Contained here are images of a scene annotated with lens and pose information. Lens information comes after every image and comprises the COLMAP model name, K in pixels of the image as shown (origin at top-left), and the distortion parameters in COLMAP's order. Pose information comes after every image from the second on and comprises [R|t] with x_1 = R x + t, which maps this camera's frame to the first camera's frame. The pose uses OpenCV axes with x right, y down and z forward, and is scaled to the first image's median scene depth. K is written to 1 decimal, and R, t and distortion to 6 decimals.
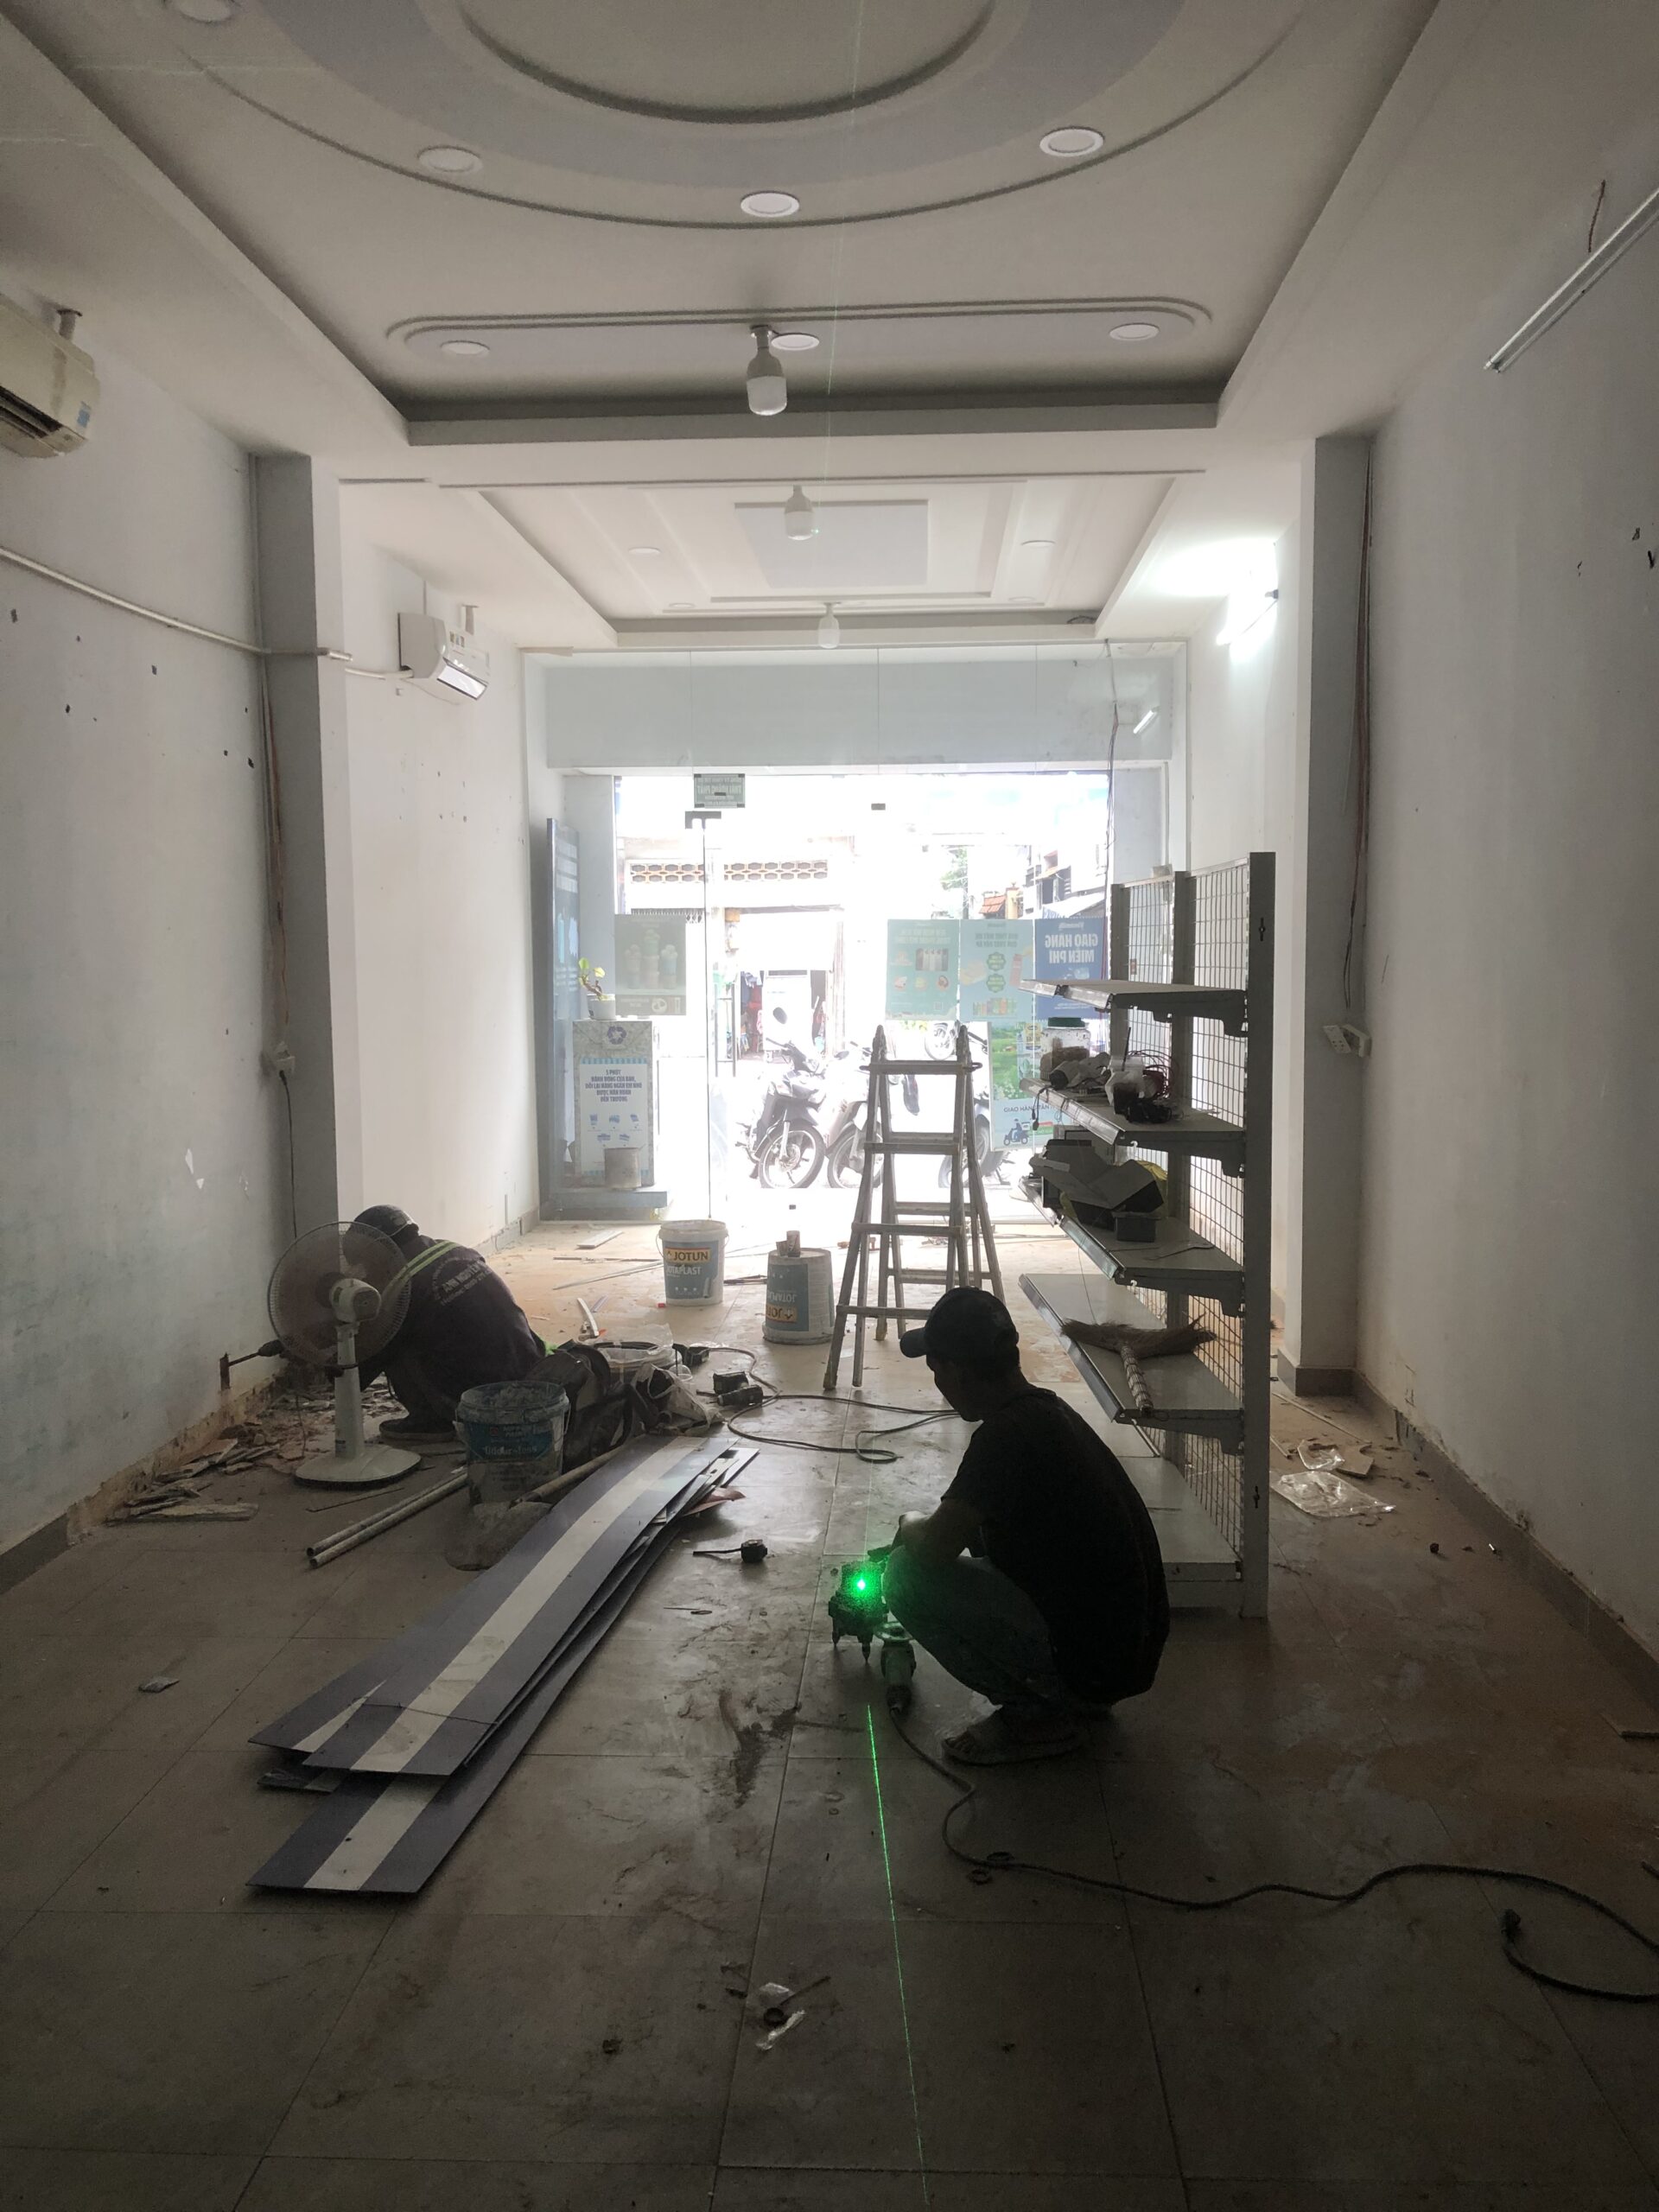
lens RADIAL K [[1850.5, 0, 829.5], [0, 1850.5, 1106.0], [0, 0, 1]] dist [0.080247, -0.135882]
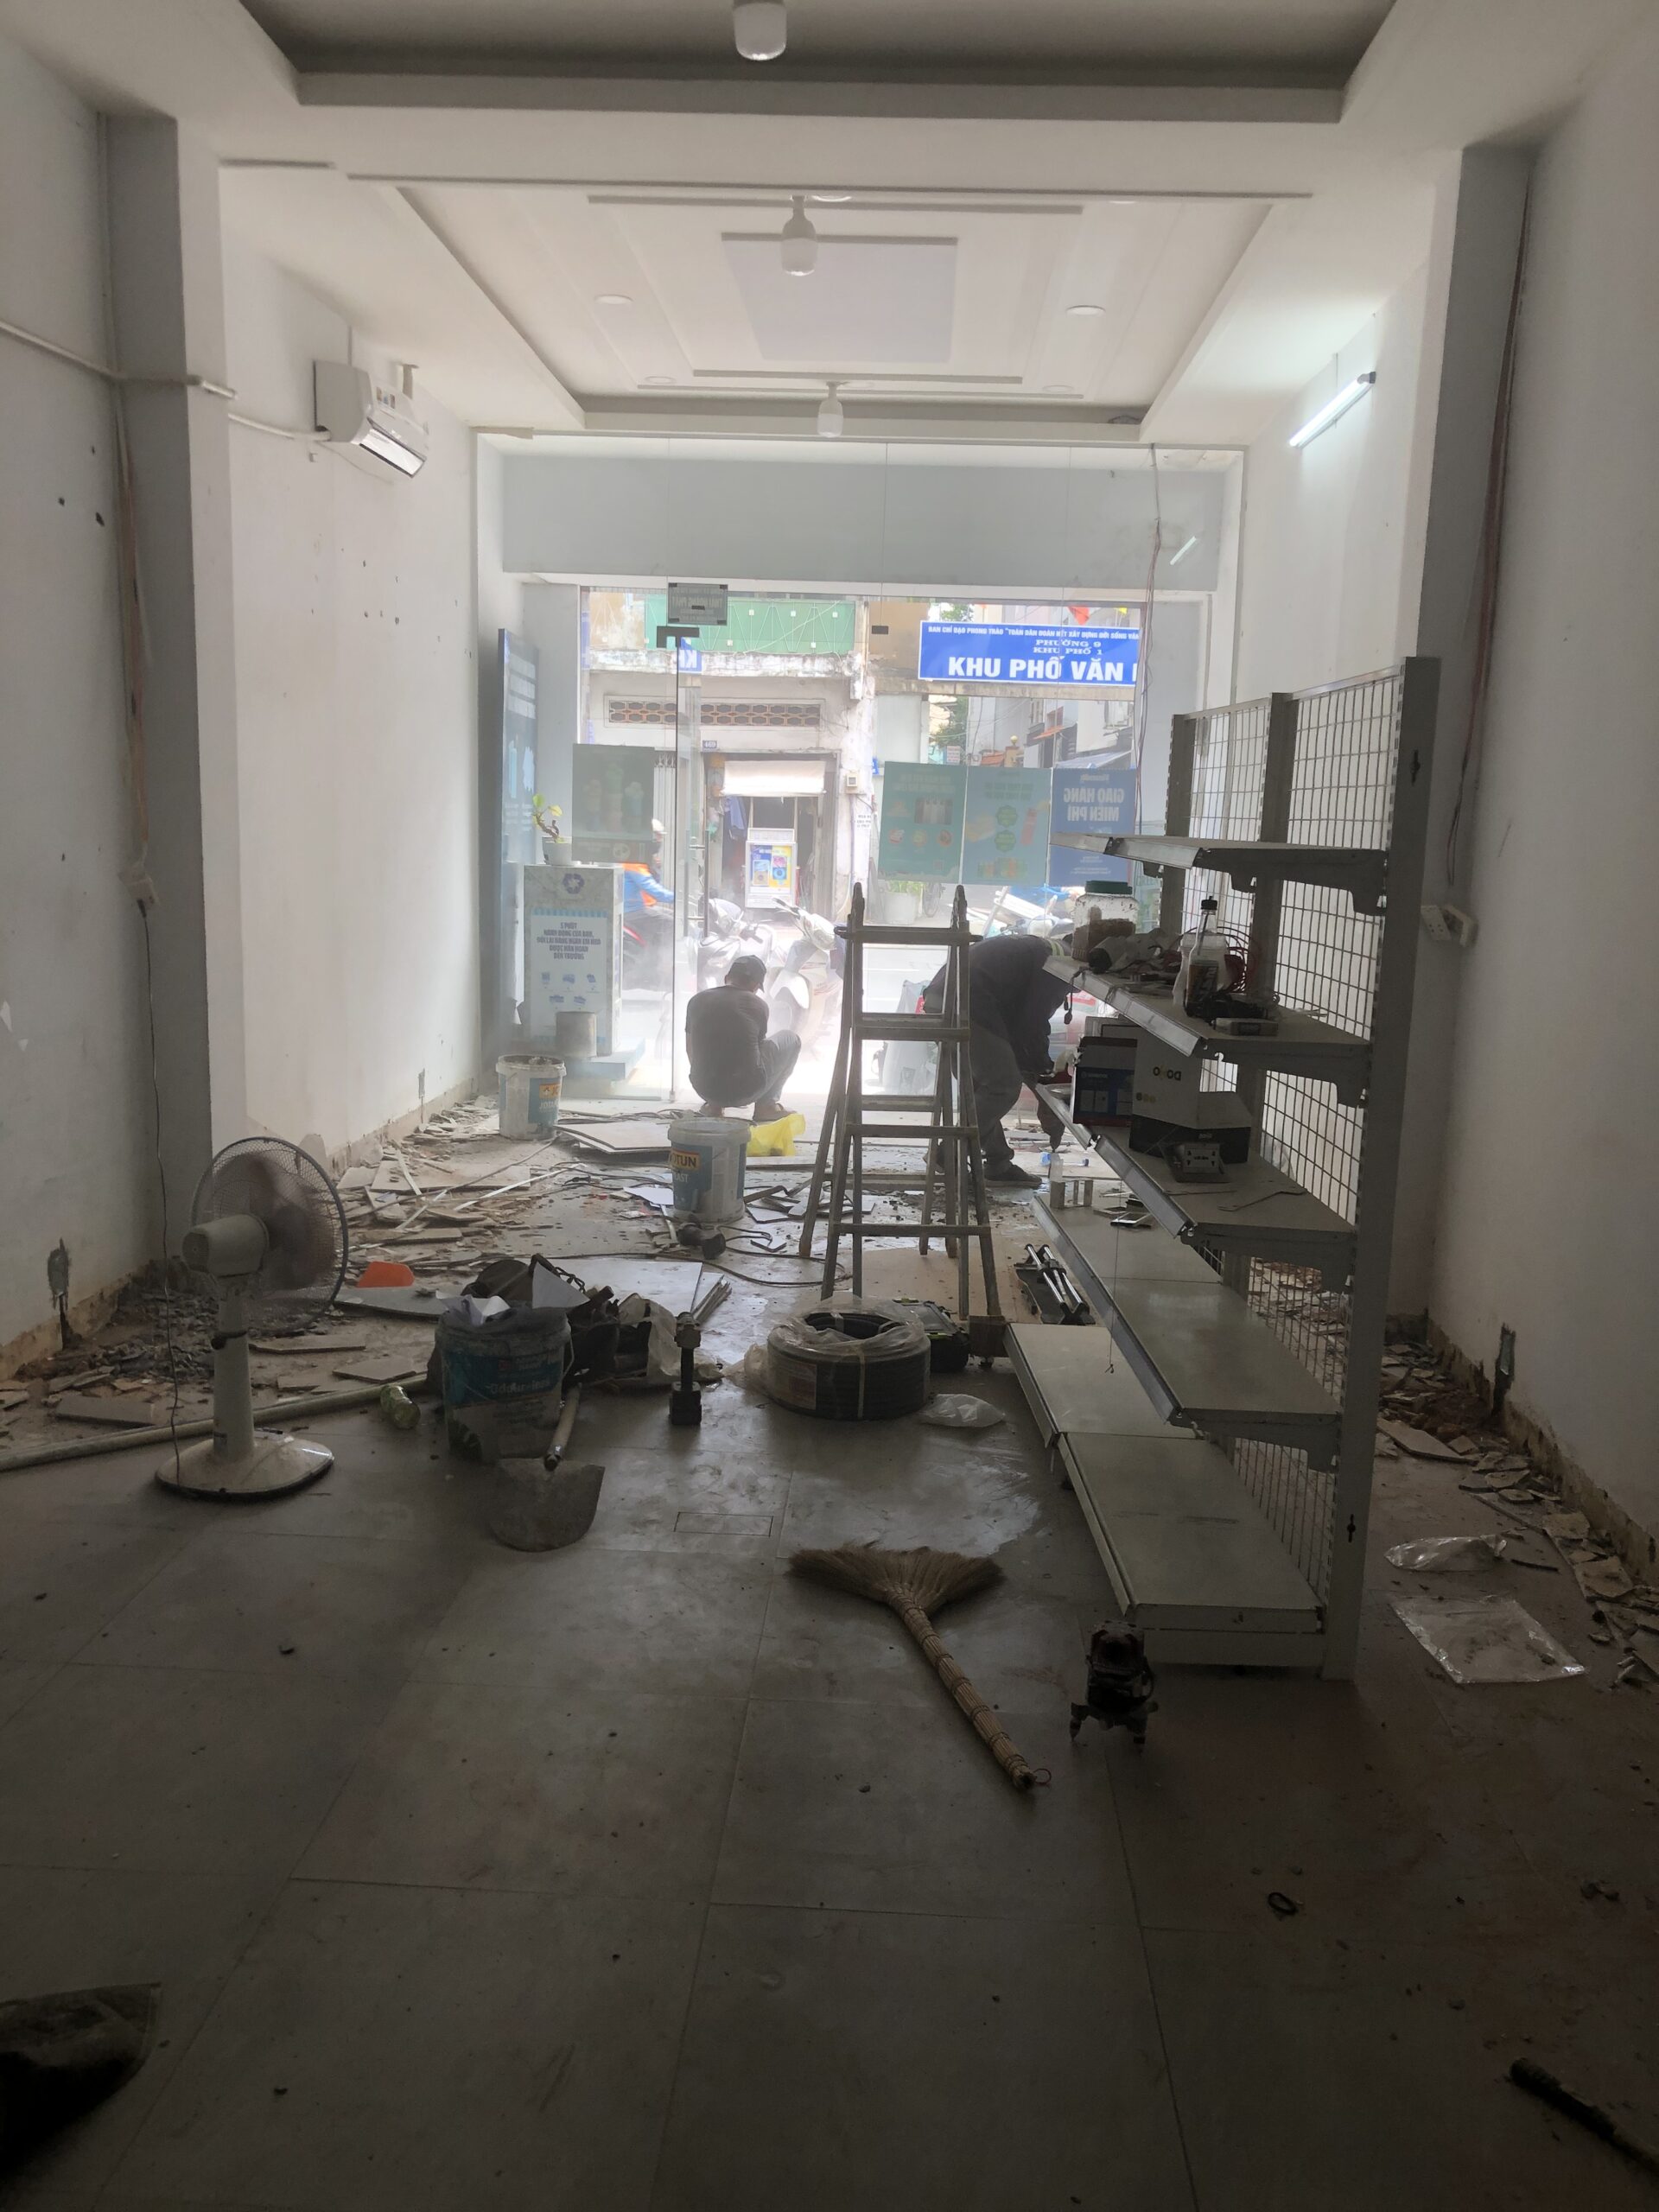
lens RADIAL K [[1850.5, 0, 829.5], [0, 1850.5, 1106.0], [0, 0, 1]] dist [0.080247, -0.135882]
pose [[0.999191, 0.038592, 0.011341, 0.001414], [-0.039335, 0.996415, 0.074901, -0.004100], [-0.008409, -0.075287, 0.997126, 0.121876]]
